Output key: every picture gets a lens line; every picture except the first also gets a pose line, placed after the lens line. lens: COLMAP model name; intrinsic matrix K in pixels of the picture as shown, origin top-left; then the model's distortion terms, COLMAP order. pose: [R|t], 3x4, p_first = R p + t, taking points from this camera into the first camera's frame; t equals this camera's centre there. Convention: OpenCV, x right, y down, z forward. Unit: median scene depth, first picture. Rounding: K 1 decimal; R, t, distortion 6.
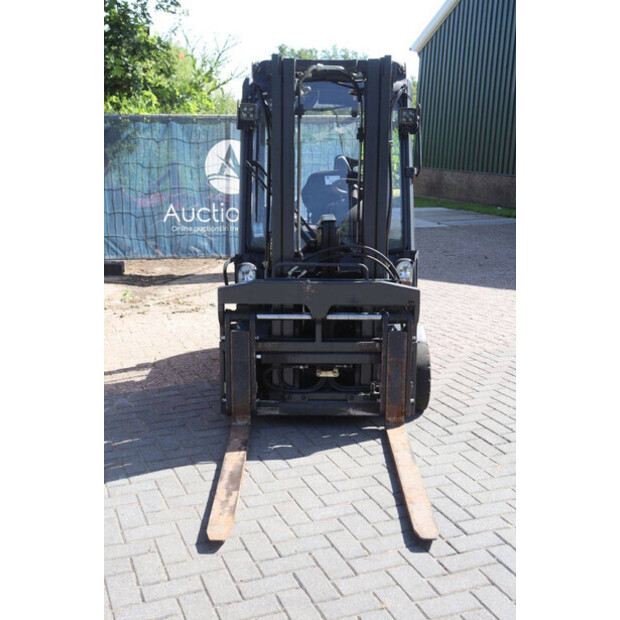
lens RADIAL K [[759.0, 0, 310.0], [0, 759.0, 310.0], [0, 0, 1]] dist [0.007957, 0.120308]
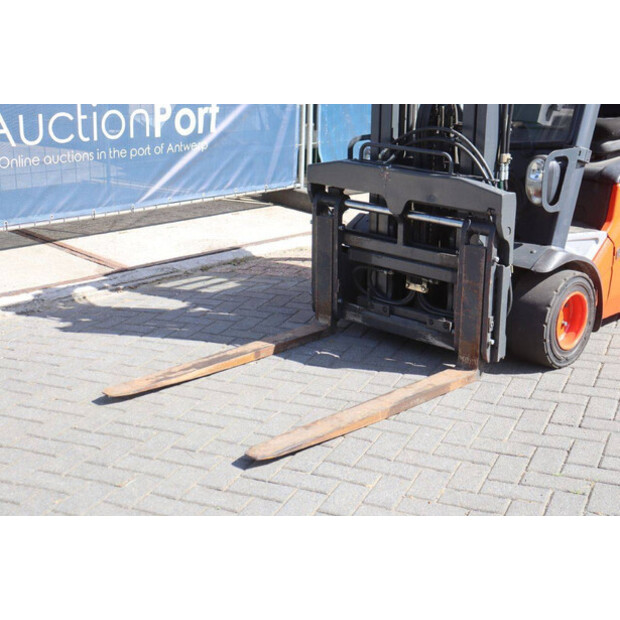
lens RADIAL K [[984.2, 0, 324.0], [0, 984.2, 294.0], [0, 0, 1]] dist [0.152672, 0.047789]
pose [[0.721087, 0.191053, -0.665982, 0.662271], [-0.151473, 0.981447, 0.117546, -0.017877], [0.676084, 0.016118, 0.736649, 0.160008]]
